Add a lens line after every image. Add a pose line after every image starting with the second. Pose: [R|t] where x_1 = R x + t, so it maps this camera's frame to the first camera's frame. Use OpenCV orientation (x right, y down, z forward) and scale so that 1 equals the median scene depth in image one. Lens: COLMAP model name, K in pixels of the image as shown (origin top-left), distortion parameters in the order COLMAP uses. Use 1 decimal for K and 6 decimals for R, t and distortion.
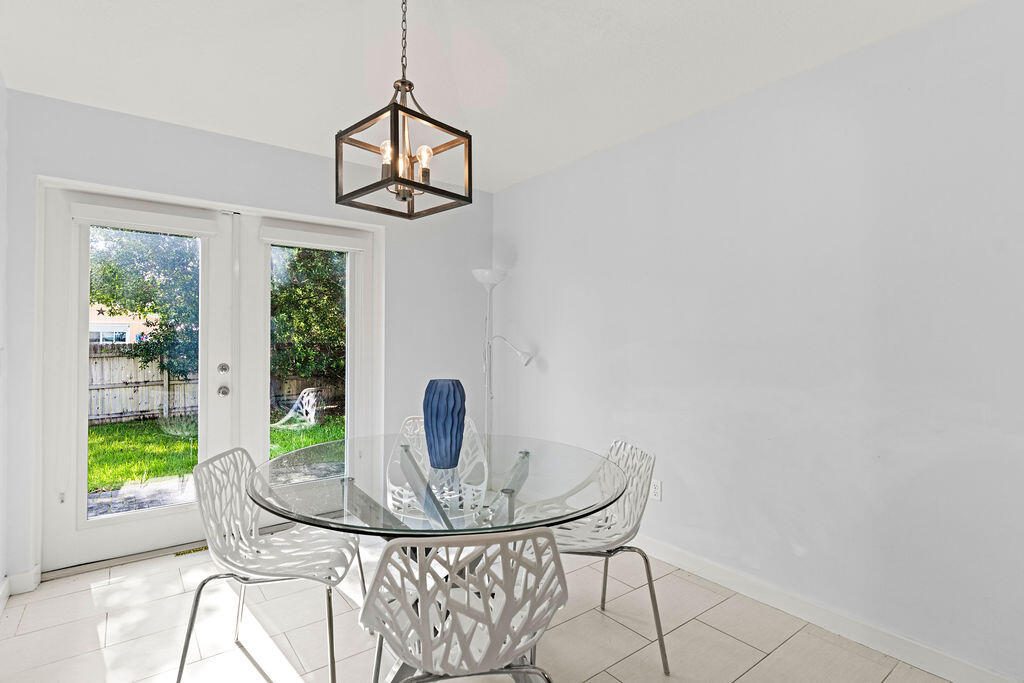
lens RADIAL K [[499.2, 0, 509.9], [0, 499.2, 356.8], [0, 0, 1]] dist [-0.003963, -0.000077]
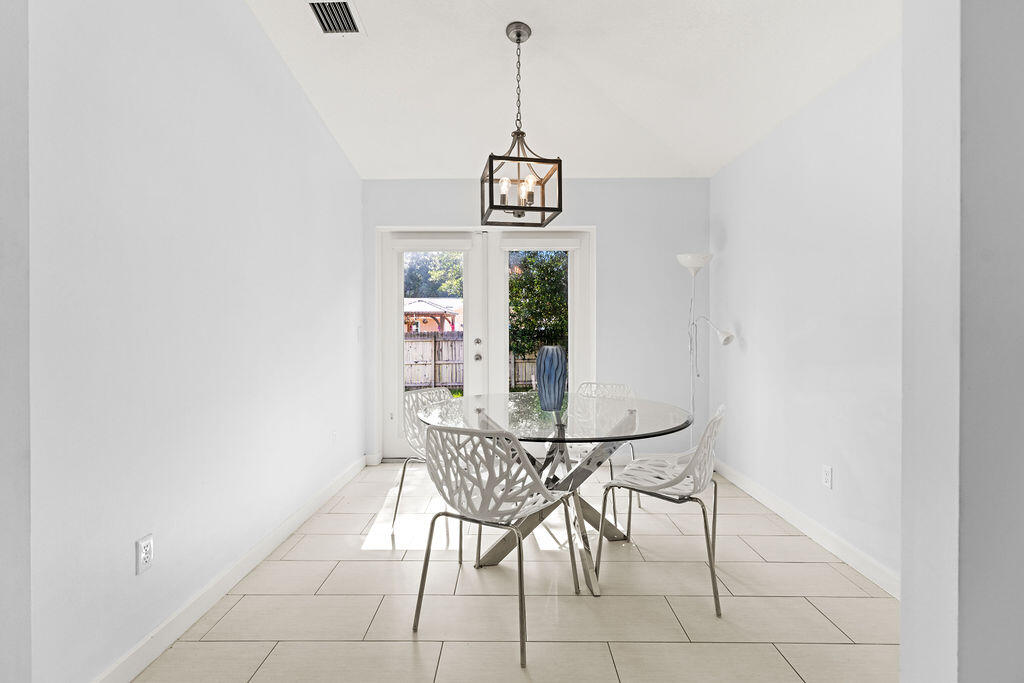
lens RADIAL K [[478.5, 0, 512.2], [0, 478.5, 361.0], [0, 0, 1]] dist [-0.001987, 0.000120]
pose [[0.813204, 0.034940, -0.580929, 0.516471], [-0.013547, 0.999062, 0.041126, 0.033657], [0.581821, -0.025574, 0.812915, -0.107477]]
